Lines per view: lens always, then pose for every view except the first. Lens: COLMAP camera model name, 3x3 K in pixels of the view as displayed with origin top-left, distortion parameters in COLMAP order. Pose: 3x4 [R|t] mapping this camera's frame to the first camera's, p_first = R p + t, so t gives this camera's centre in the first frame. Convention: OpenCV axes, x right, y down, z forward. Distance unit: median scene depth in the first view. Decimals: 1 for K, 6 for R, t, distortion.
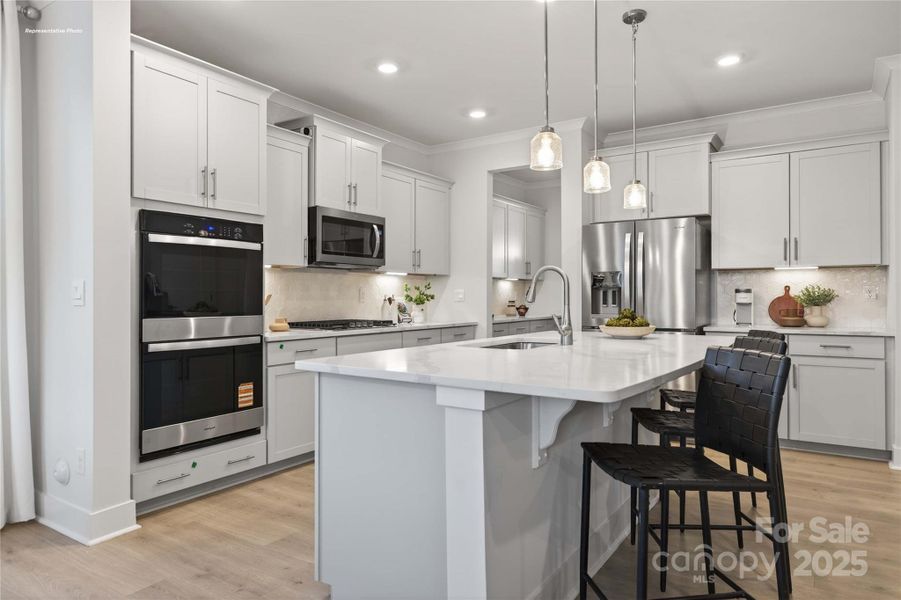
lens RADIAL K [[557.6, 0, 453.1], [0, 557.6, 293.7], [0, 0, 1]] dist [-0.005389, 0.002489]
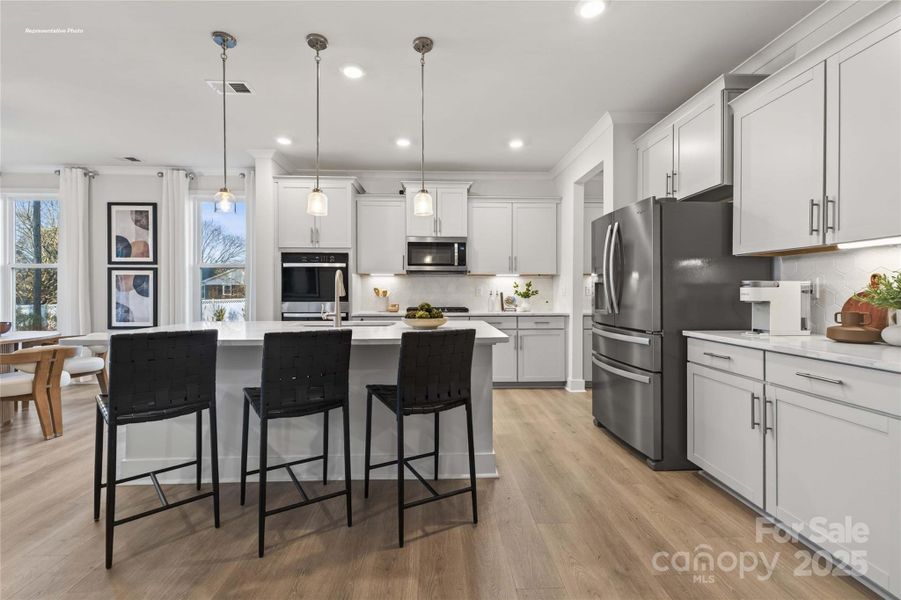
lens RADIAL K [[385.0, 0, 454.9], [0, 385.0, 296.0], [0, 0, 1]] dist [-0.000364, -0.000396]
pose [[0.587387, 0.008453, -0.809262, 0.762231], [0.003589, 0.999908, 0.013049, 0.003063], [0.809298, -0.010570, 0.587303, 0.449352]]
